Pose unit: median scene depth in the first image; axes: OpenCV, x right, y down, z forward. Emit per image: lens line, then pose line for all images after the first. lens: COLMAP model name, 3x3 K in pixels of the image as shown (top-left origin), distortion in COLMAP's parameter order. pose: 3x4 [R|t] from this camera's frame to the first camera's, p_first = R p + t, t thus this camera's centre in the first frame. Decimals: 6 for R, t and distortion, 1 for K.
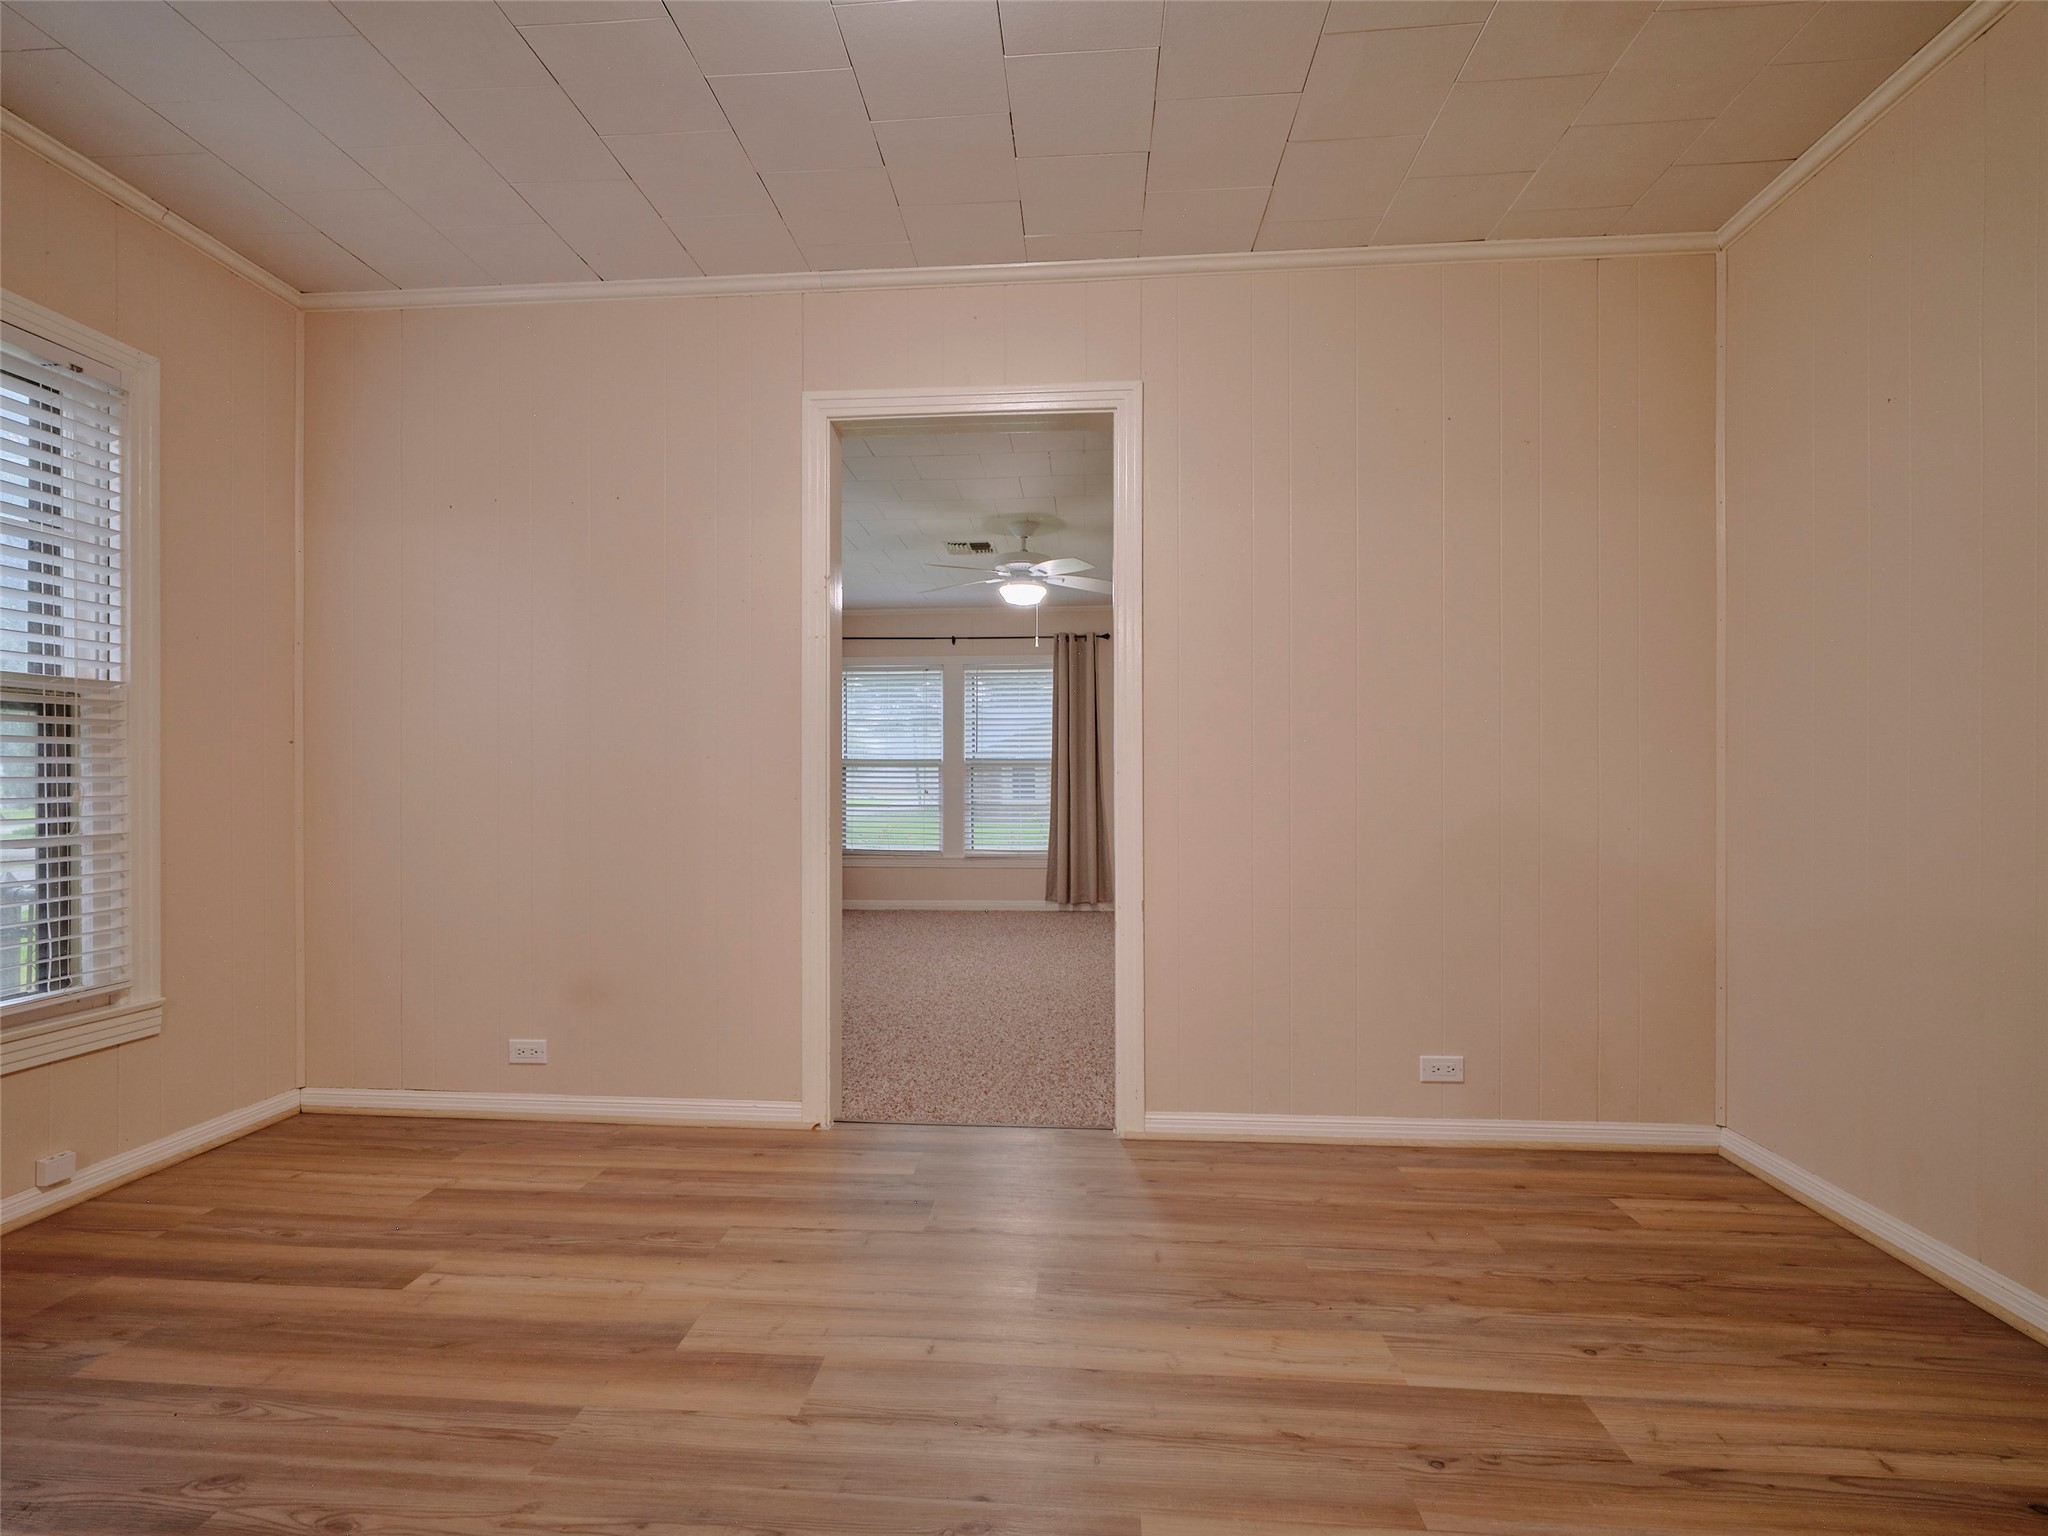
lens RADIAL K [[933.8, 0, 1009.2], [0, 933.8, 784.8], [0, 0, 1]] dist [0.001181, 0.000210]
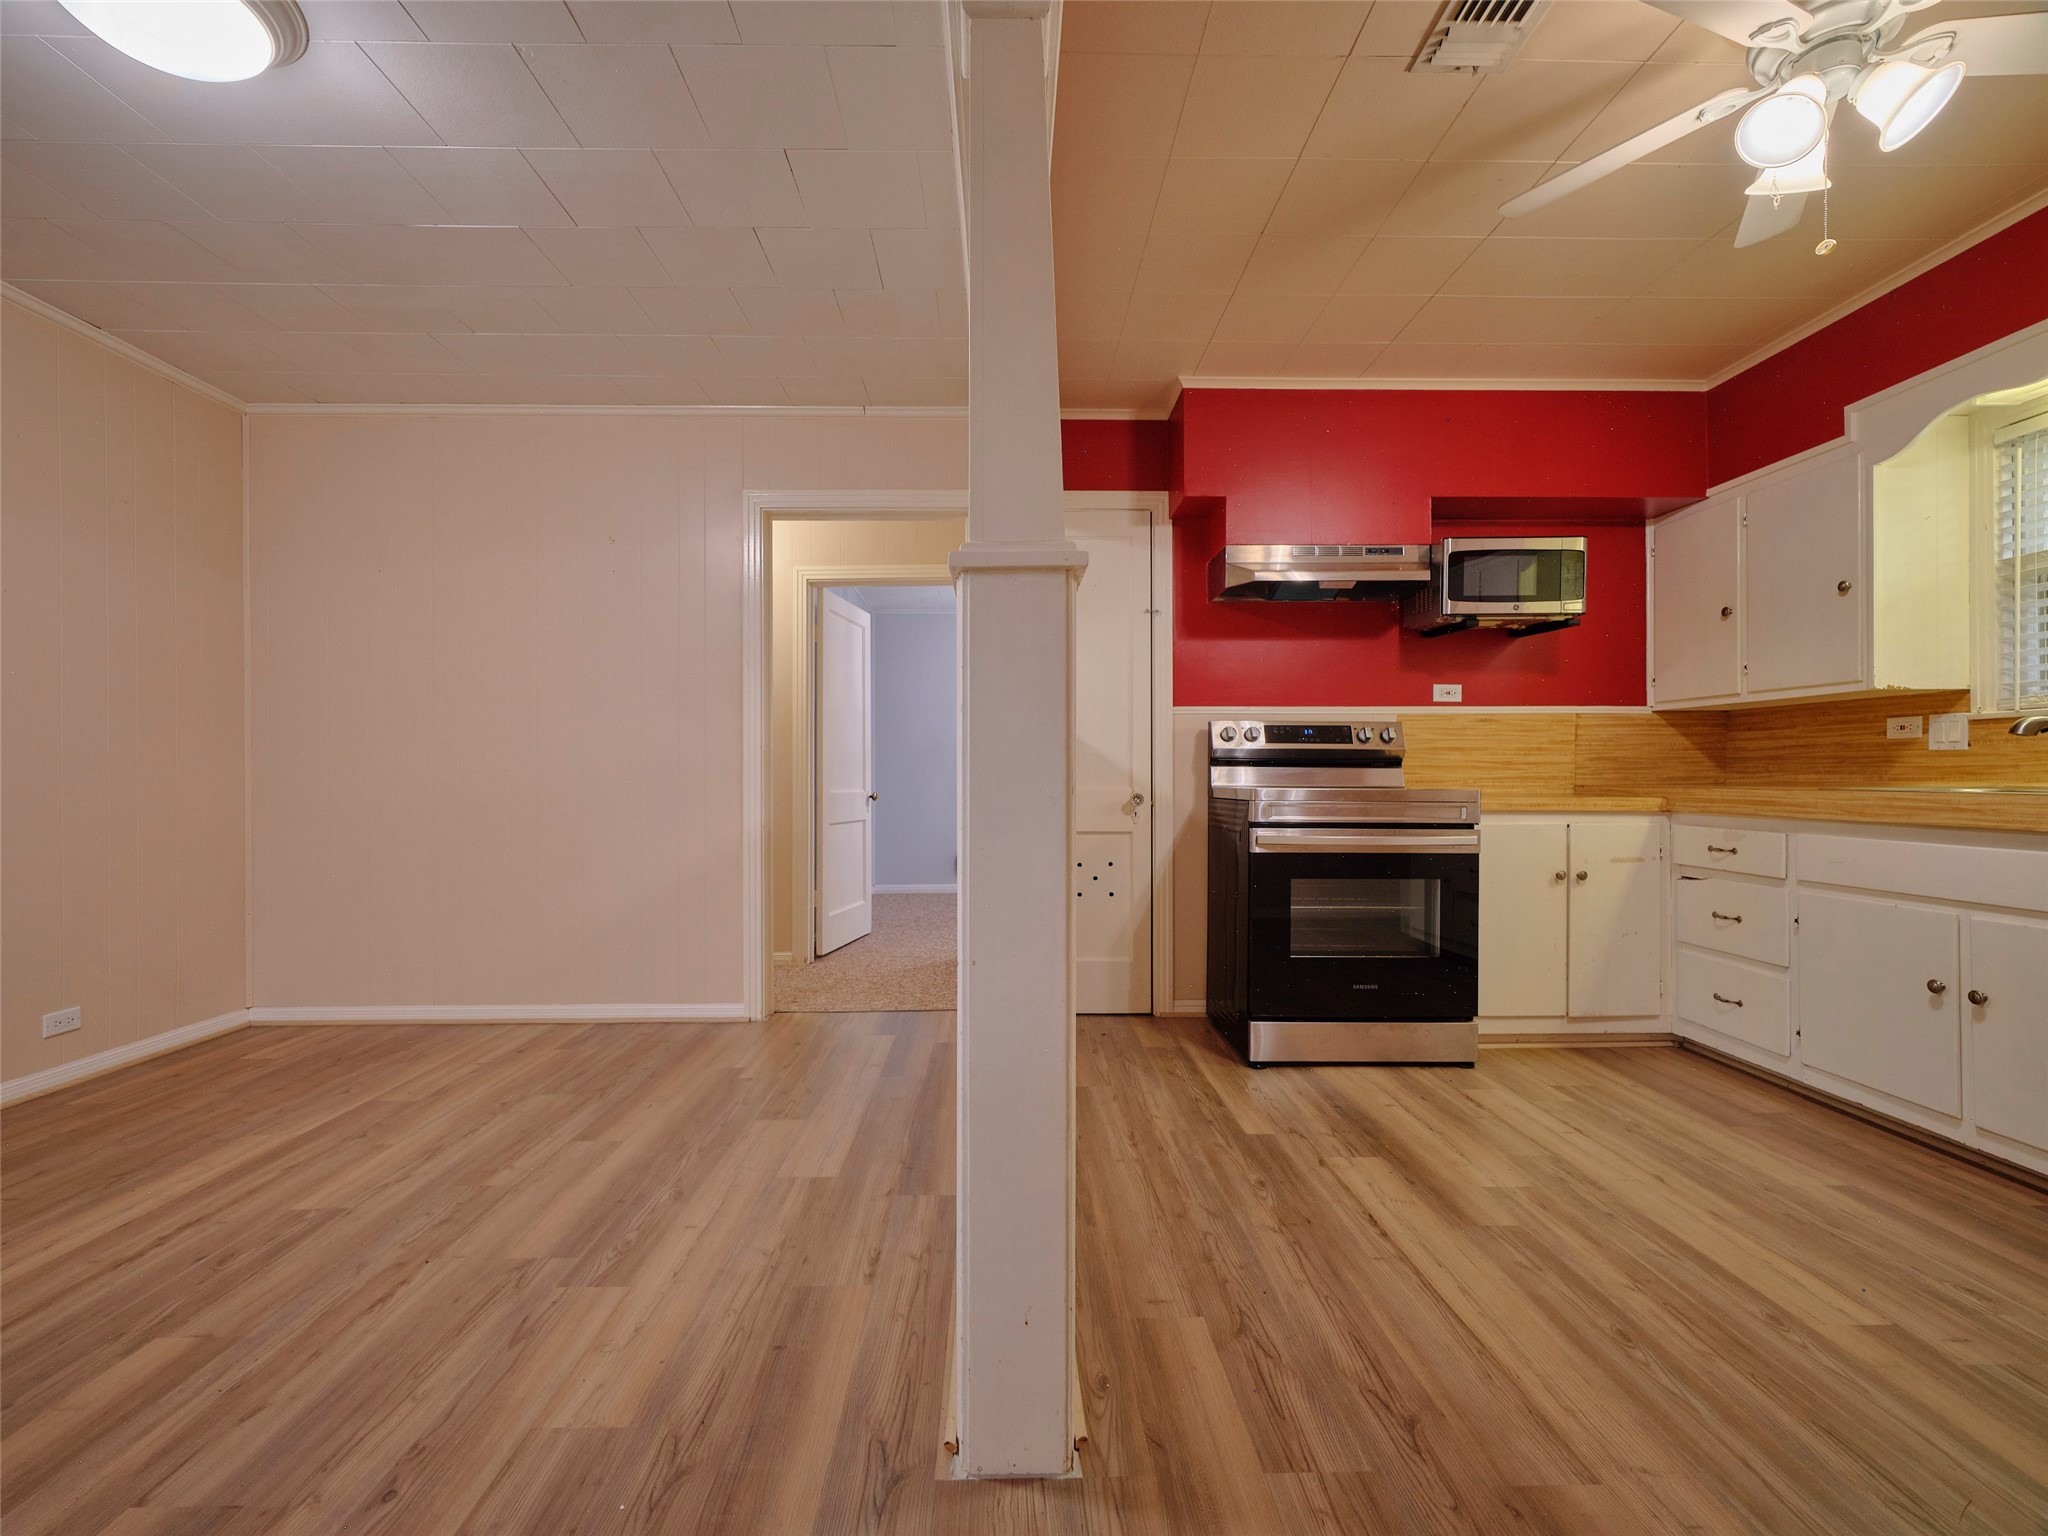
lens RADIAL K [[933.8, 0, 1023.7], [0, 933.8, 779.8], [0, 0, 1]] dist [0.001181, 0.000210]
pose [[-0.103577, -0.000052, 0.994621, -1.037374], [0.006197, 0.999981, 0.000698, 0.014706], [-0.994602, 0.006236, -0.103575, -0.083927]]
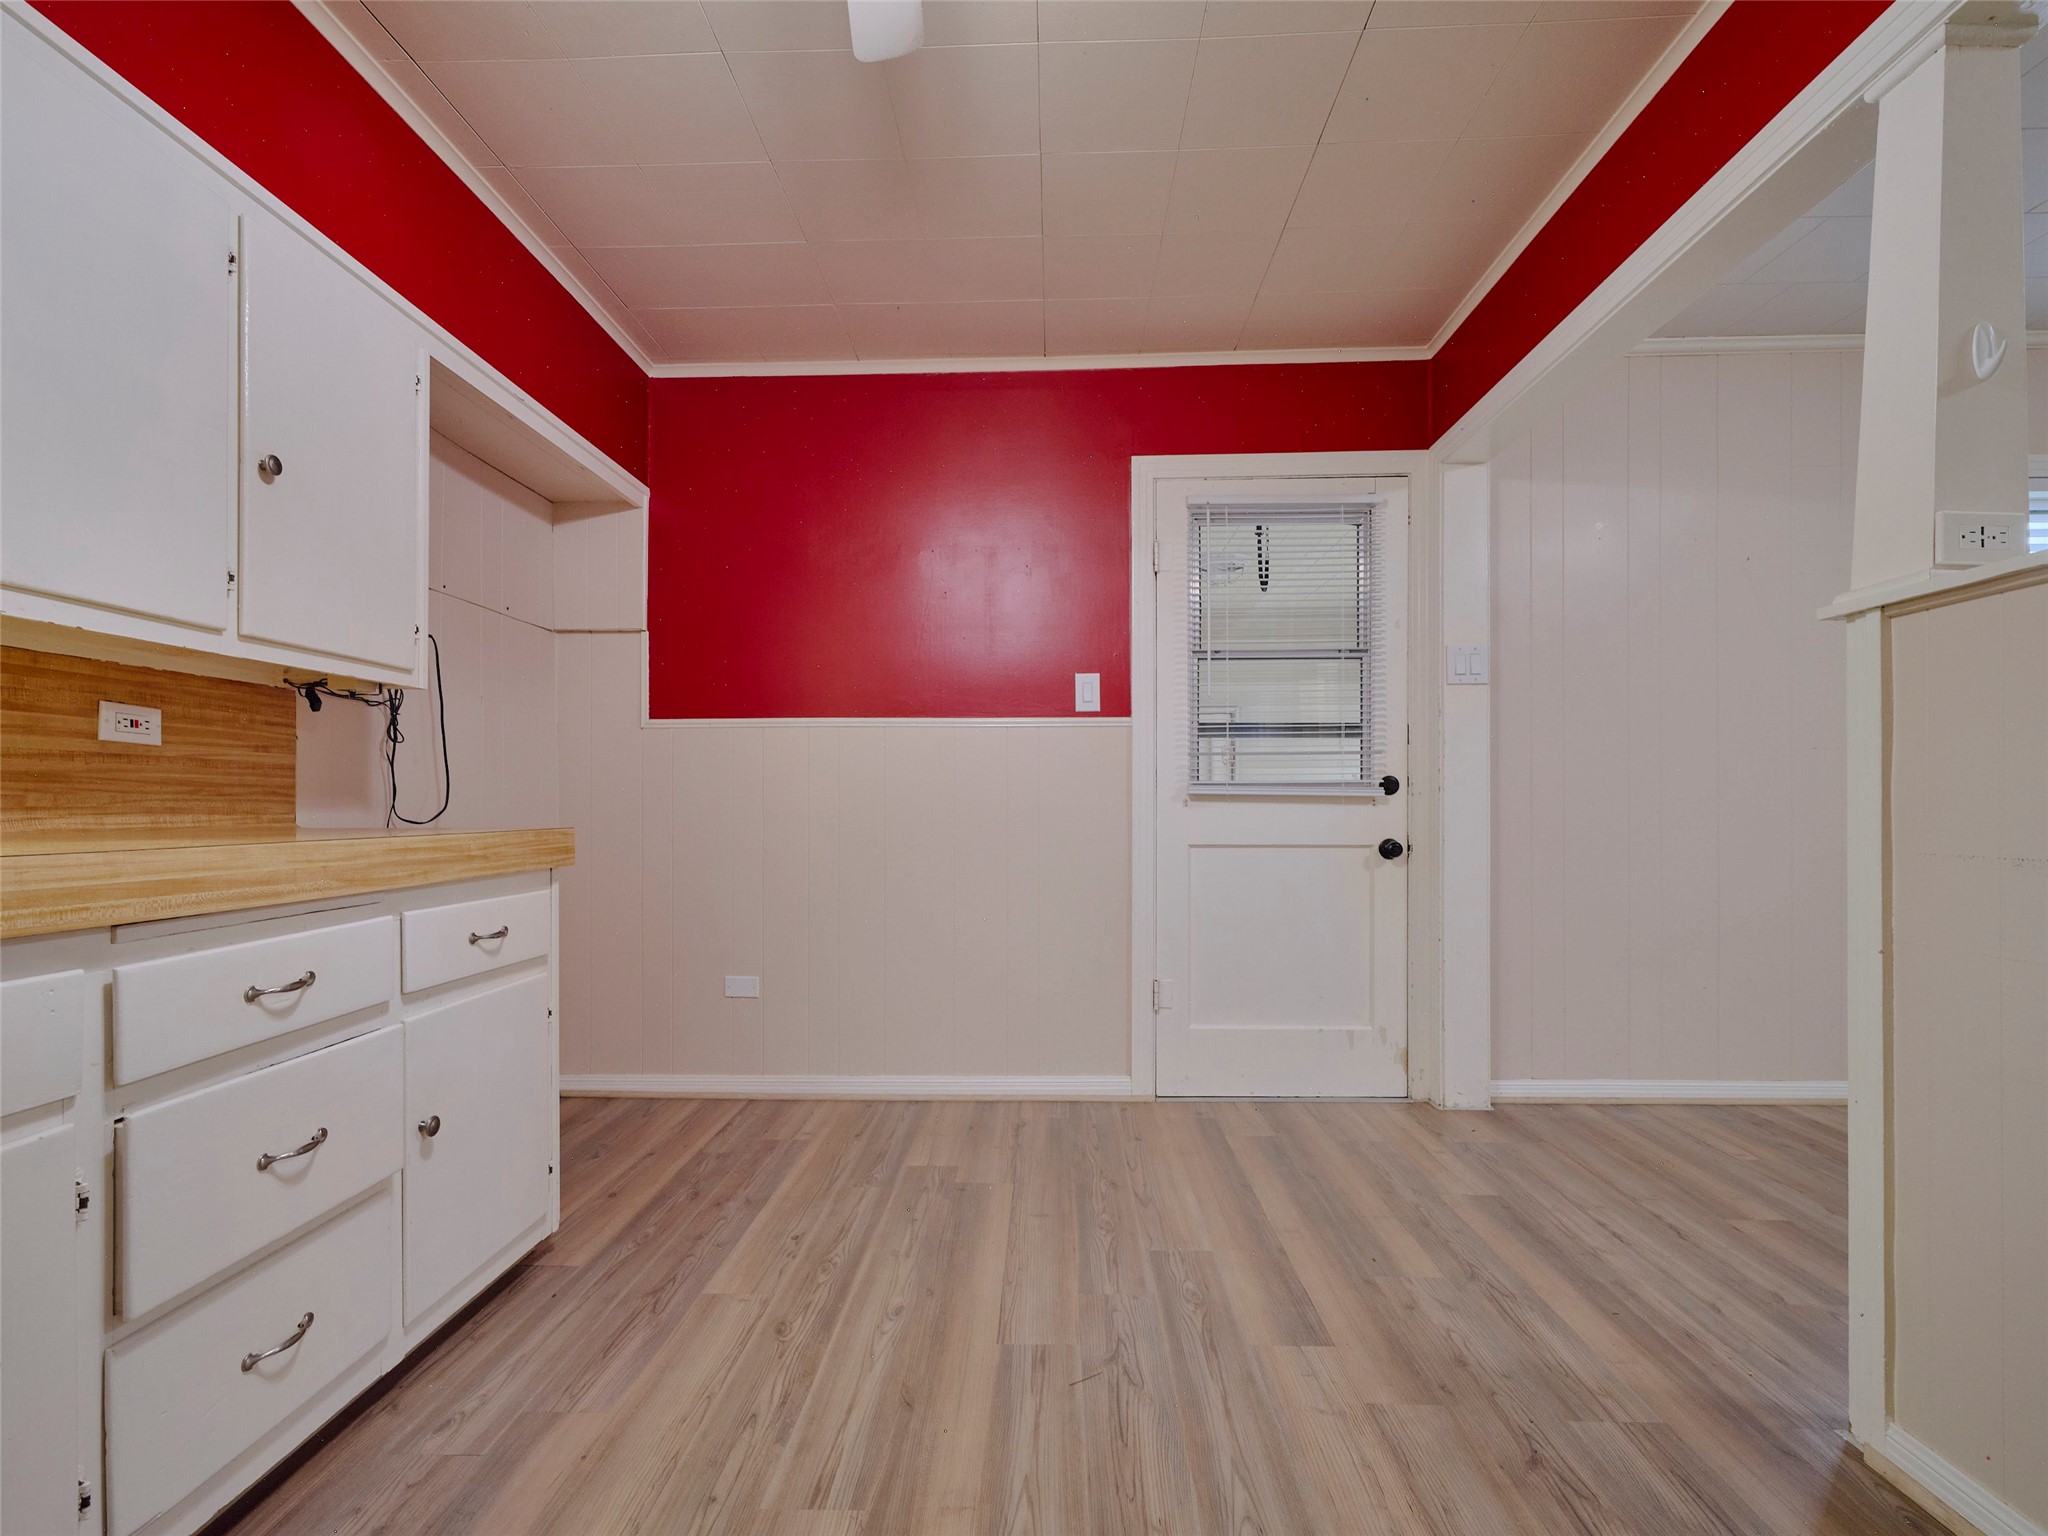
lens RADIAL K [[933.8, 0, 1012.9], [0, 933.8, 805.8], [0, 0, 1]] dist [0.001181, 0.000210]
pose [[0.033740, 0.000156, -0.999431, 0.296473], [-0.001080, 0.999999, 0.000120, 0.012982], [0.999430, 0.001075, 0.033740, -0.846200]]
